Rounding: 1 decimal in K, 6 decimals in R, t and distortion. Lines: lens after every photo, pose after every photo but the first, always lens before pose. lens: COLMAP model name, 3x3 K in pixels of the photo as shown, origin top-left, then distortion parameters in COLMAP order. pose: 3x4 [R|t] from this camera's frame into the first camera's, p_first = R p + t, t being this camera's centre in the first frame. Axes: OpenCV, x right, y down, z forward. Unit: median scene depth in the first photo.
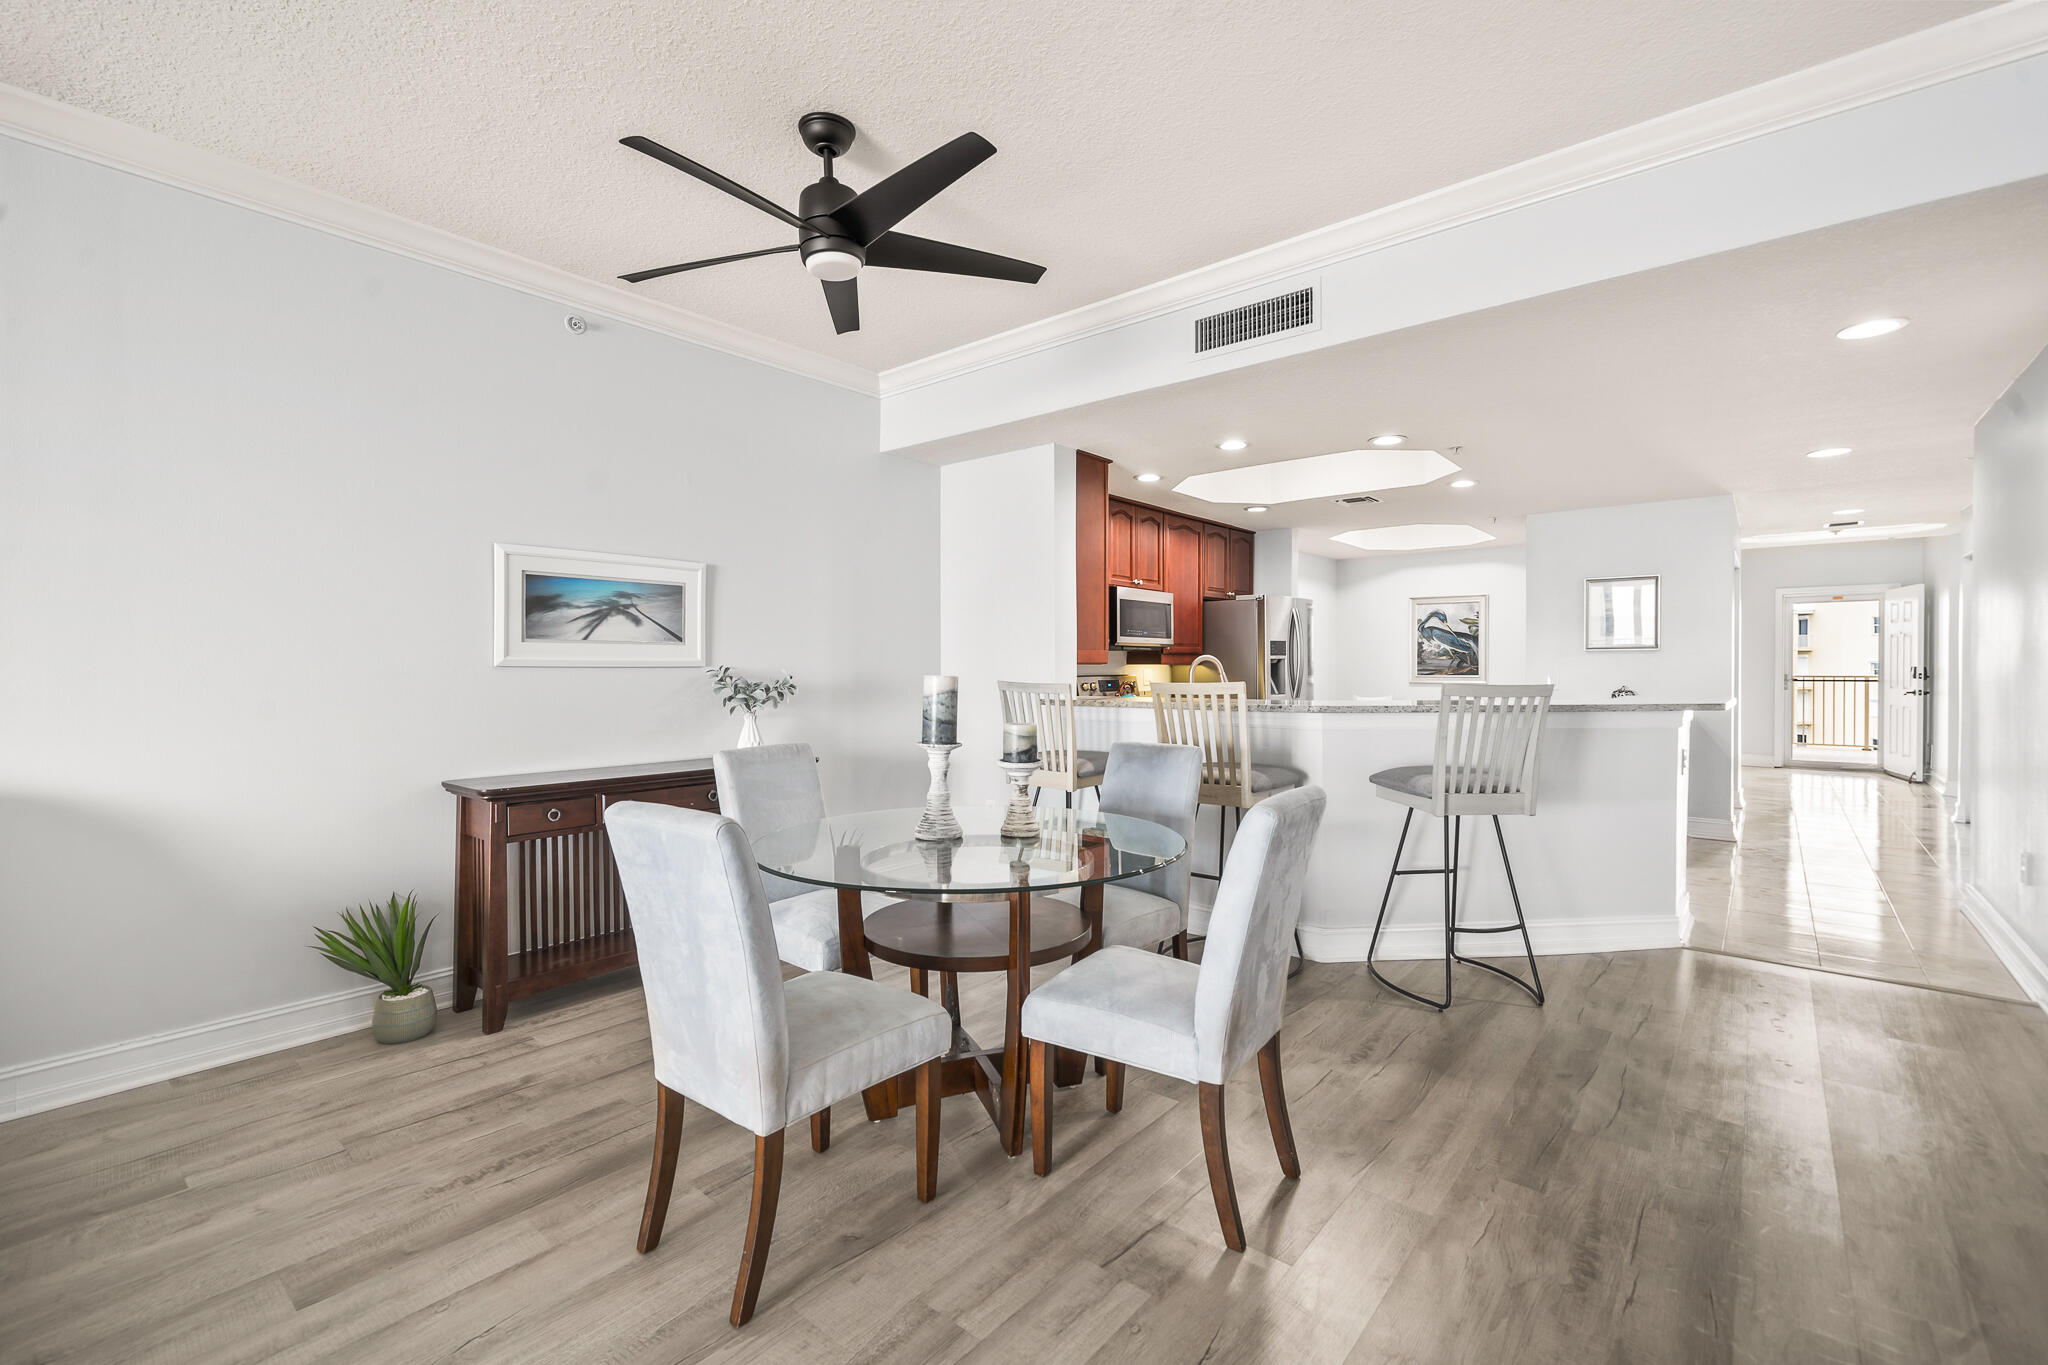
lens RADIAL K [[887.3, 0, 1014.6], [0, 887.3, 675.5], [0, 0, 1]] dist [0.001164, 0.000217]
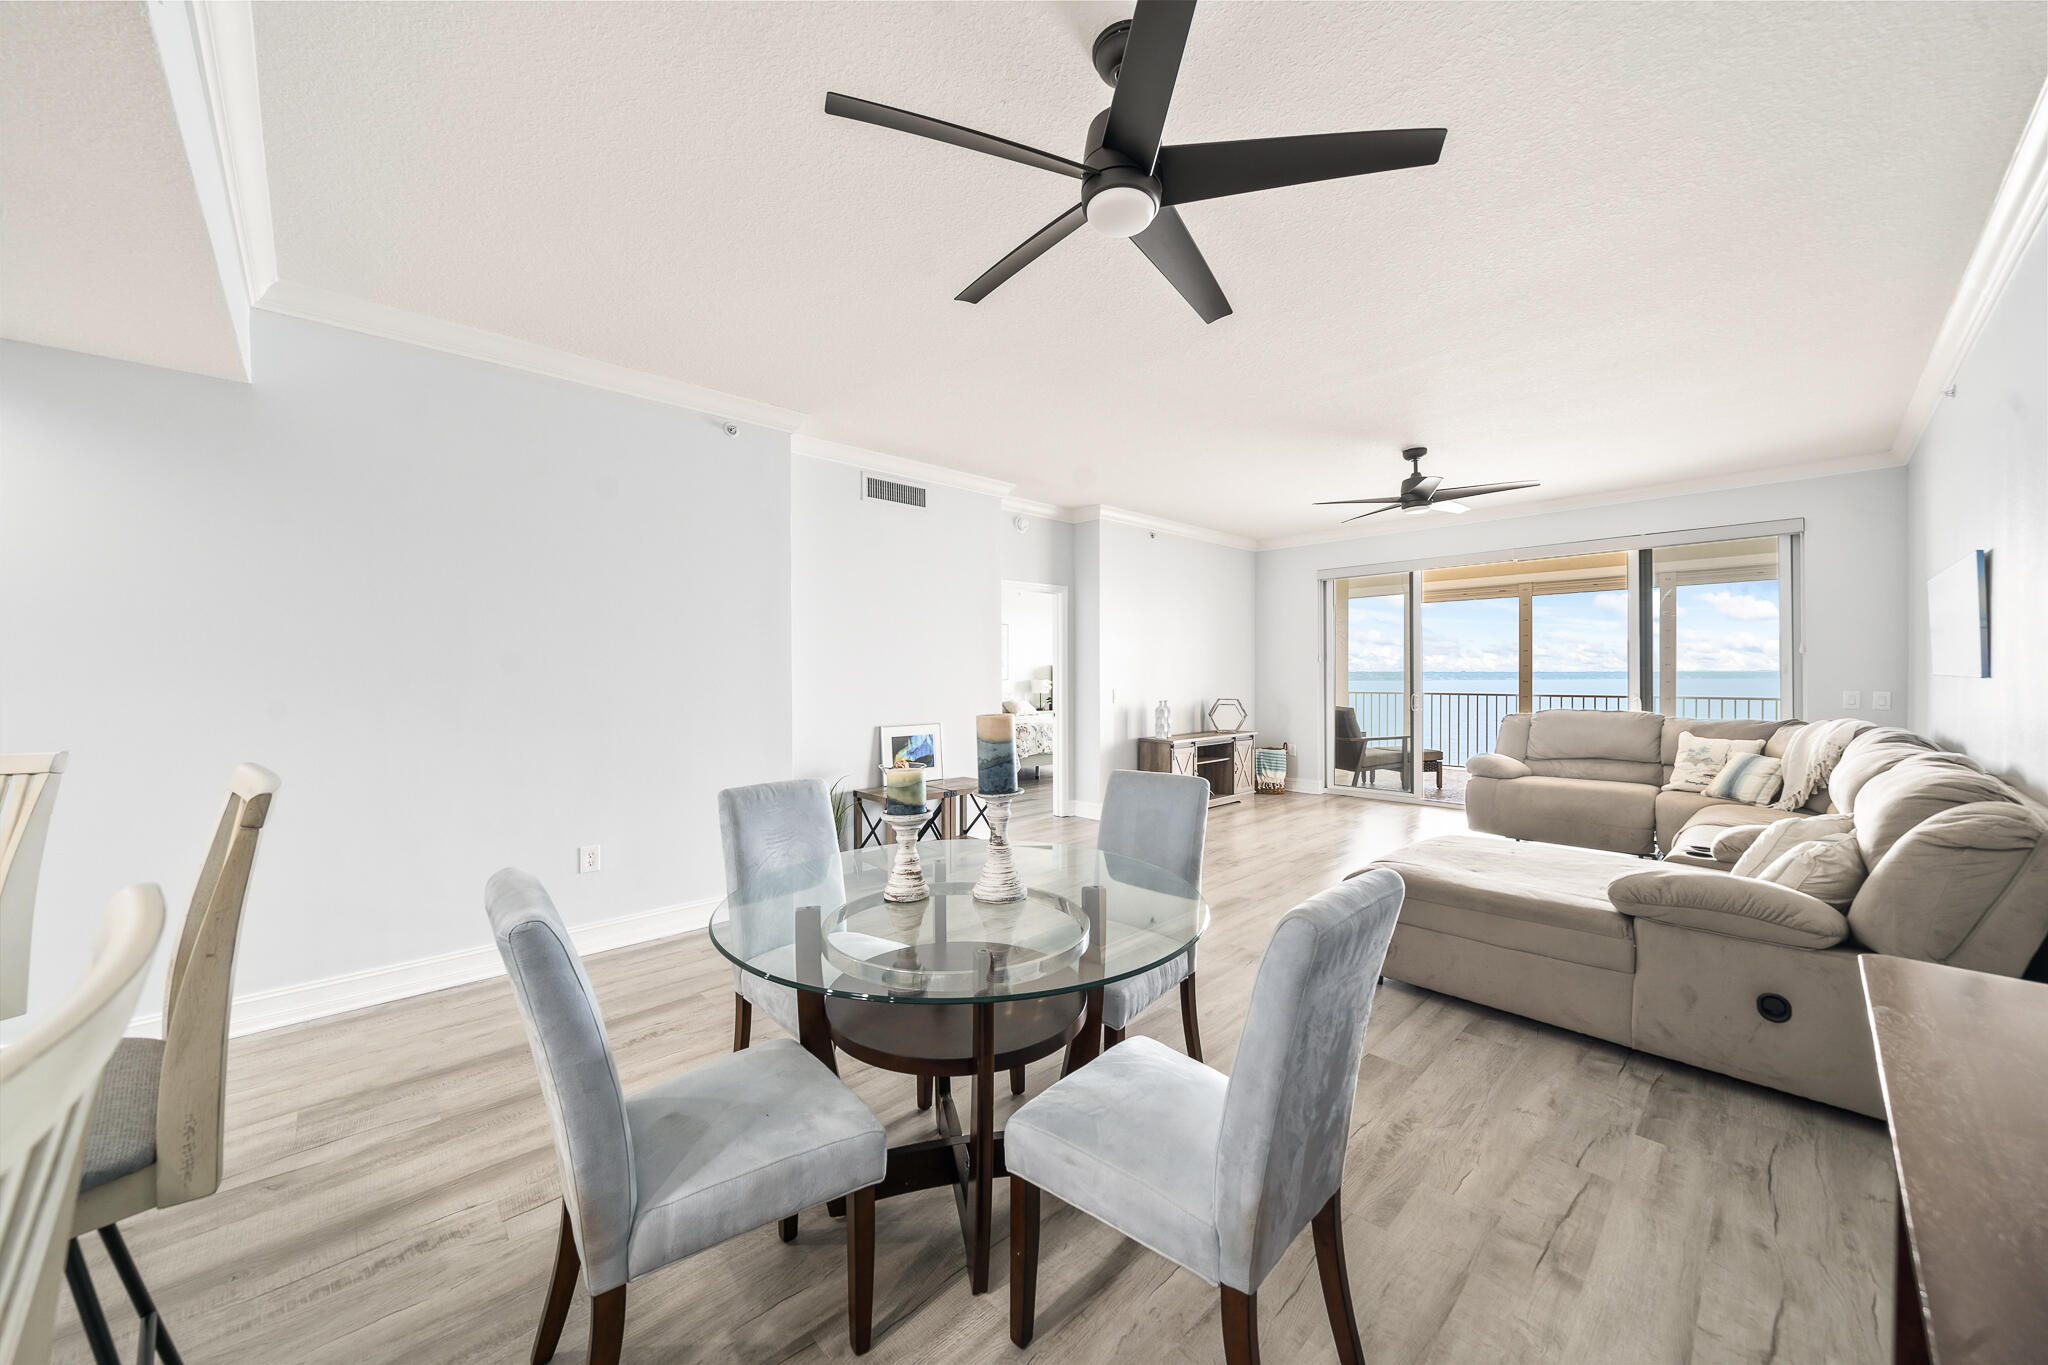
lens RADIAL K [[737.1, 0, 1024.0], [0, 737.1, 682.5], [0, 0, 1]] dist [0.000311, 0.000150]
pose [[-0.994802, 0.005853, 0.101663, -0.121886], [0.008254, 0.999696, 0.023221, -0.032253], [-0.101496, 0.023939, -0.994548, 1.137325]]
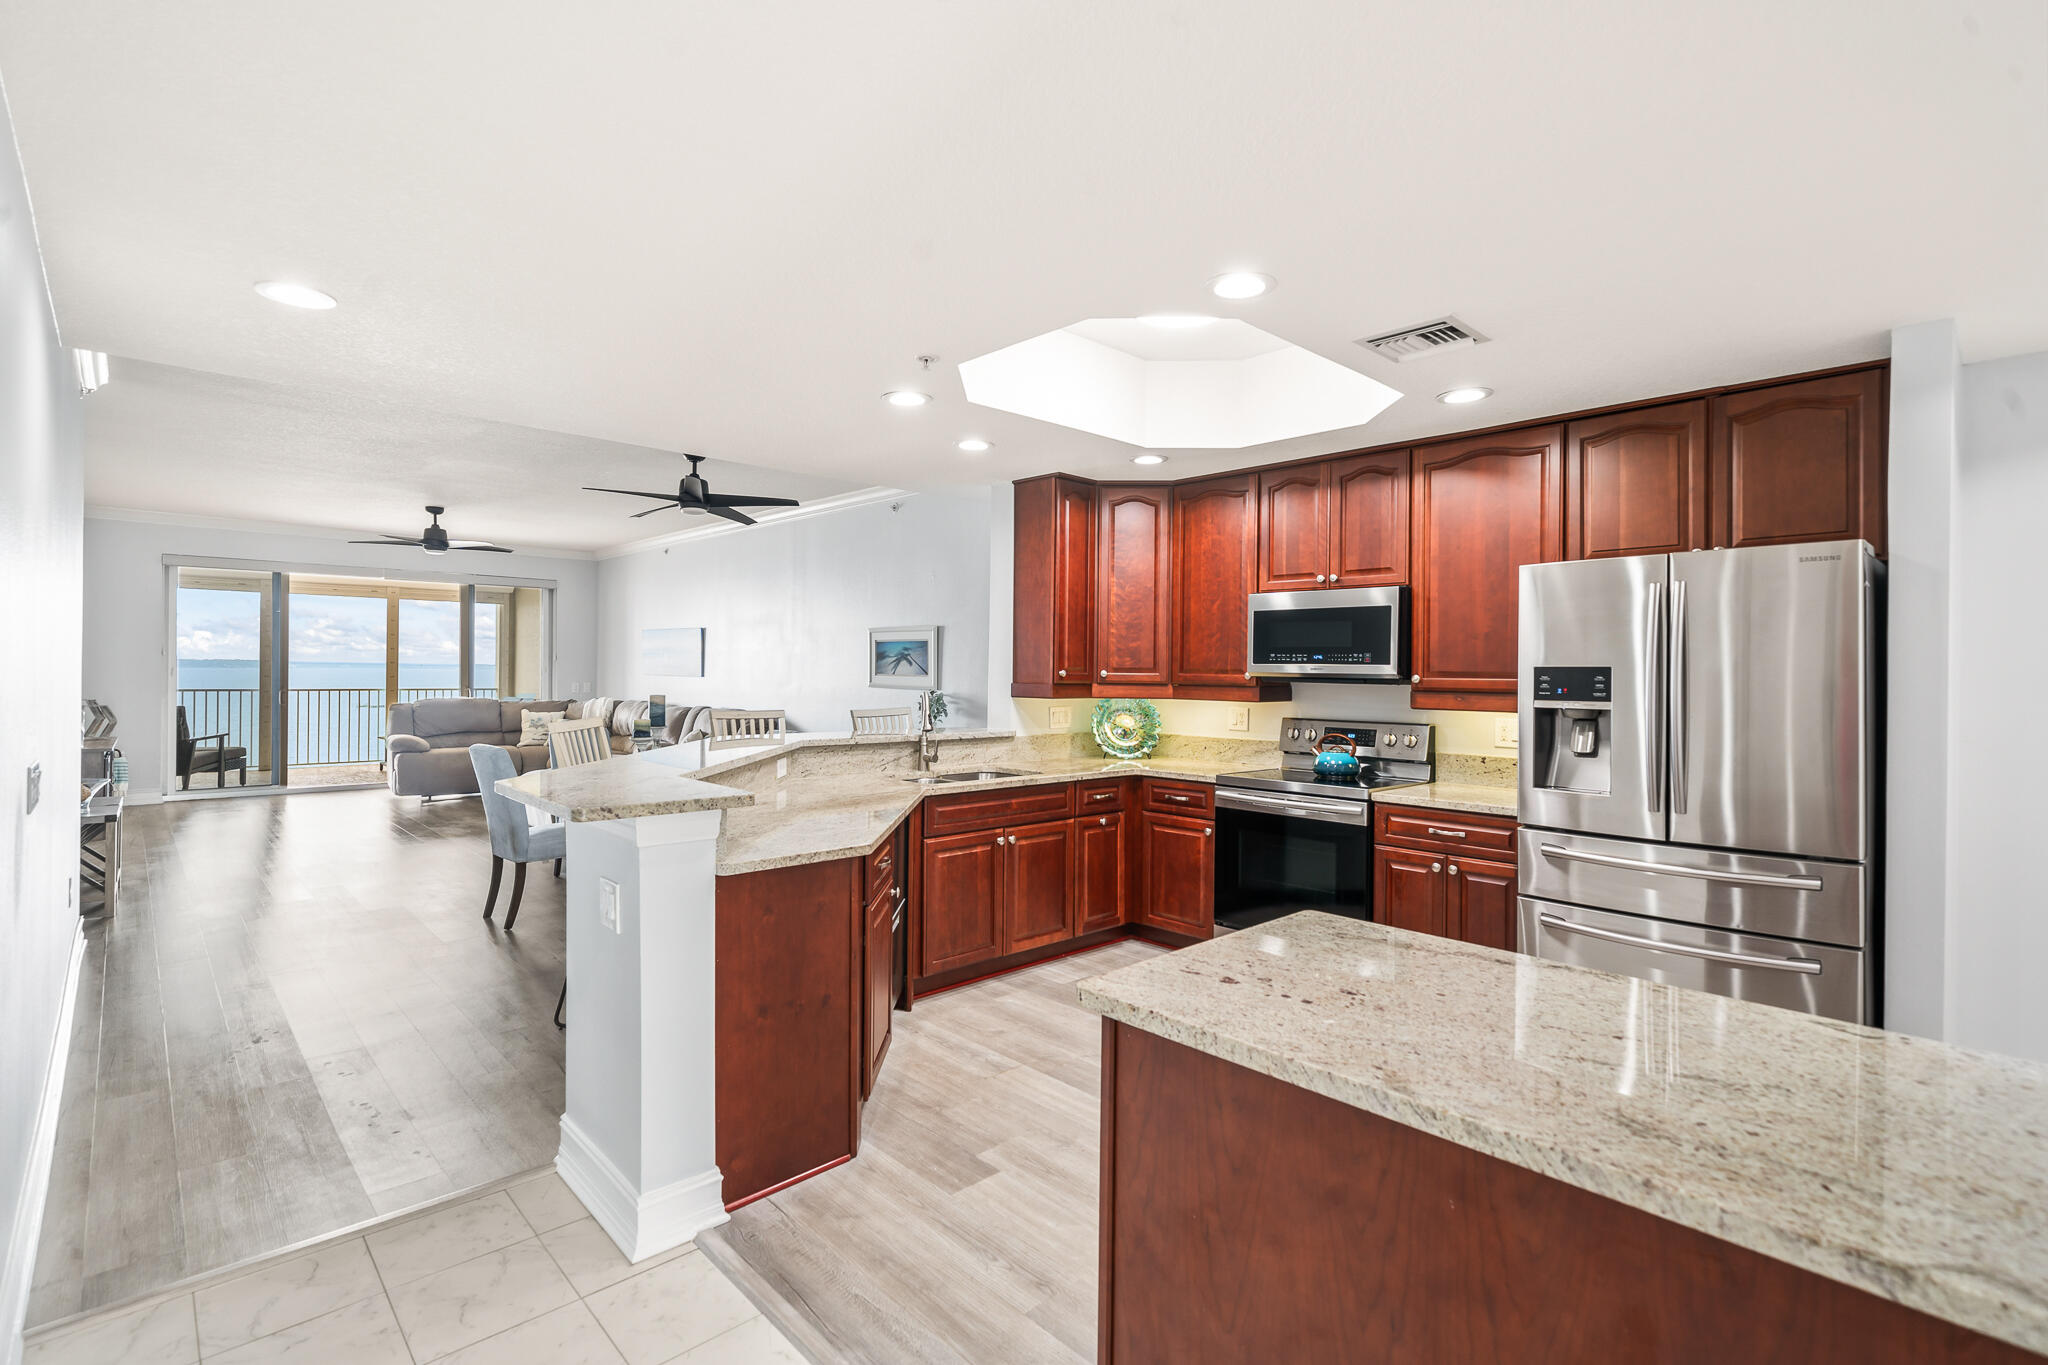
lens RADIAL K [[951.3, 0, 1015.7], [0, 951.3, 672.6], [0, 0, 1]] dist [0.001624, 0.000538]
pose [[-0.112939, 0.002499, -0.993599, 1.411297], [-0.023744, 0.999704, 0.005214, -0.056536], [0.993318, 0.024180, -0.112846, 1.406552]]
